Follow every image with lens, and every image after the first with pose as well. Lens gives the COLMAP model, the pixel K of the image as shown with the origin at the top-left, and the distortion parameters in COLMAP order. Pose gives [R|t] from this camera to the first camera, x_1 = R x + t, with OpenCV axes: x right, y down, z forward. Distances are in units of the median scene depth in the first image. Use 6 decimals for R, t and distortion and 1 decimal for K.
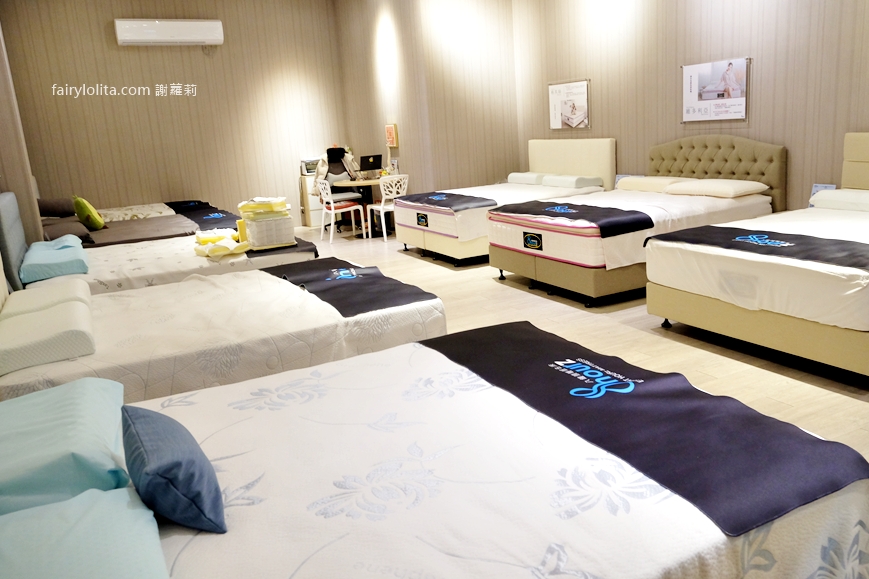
lens RADIAL K [[664.2, 0, 463.4], [0, 664.2, 289.1], [0, 0, 1]] dist [-0.009402, -0.004276]
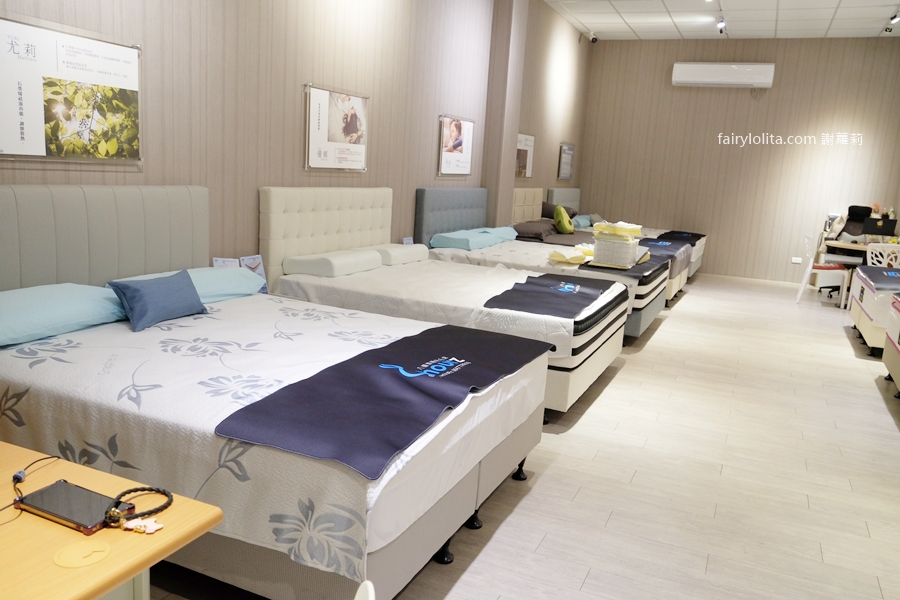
lens RADIAL K [[687.9, 0, 480.0], [0, 687.9, 299.6], [0, 0, 1]] dist [-0.009402, -0.004276]
pose [[0.621982, 0.248247, -0.742638, 0.316053], [-0.289965, 0.954011, 0.076050, -0.026601], [0.727364, 0.168037, 0.665361, 0.077505]]
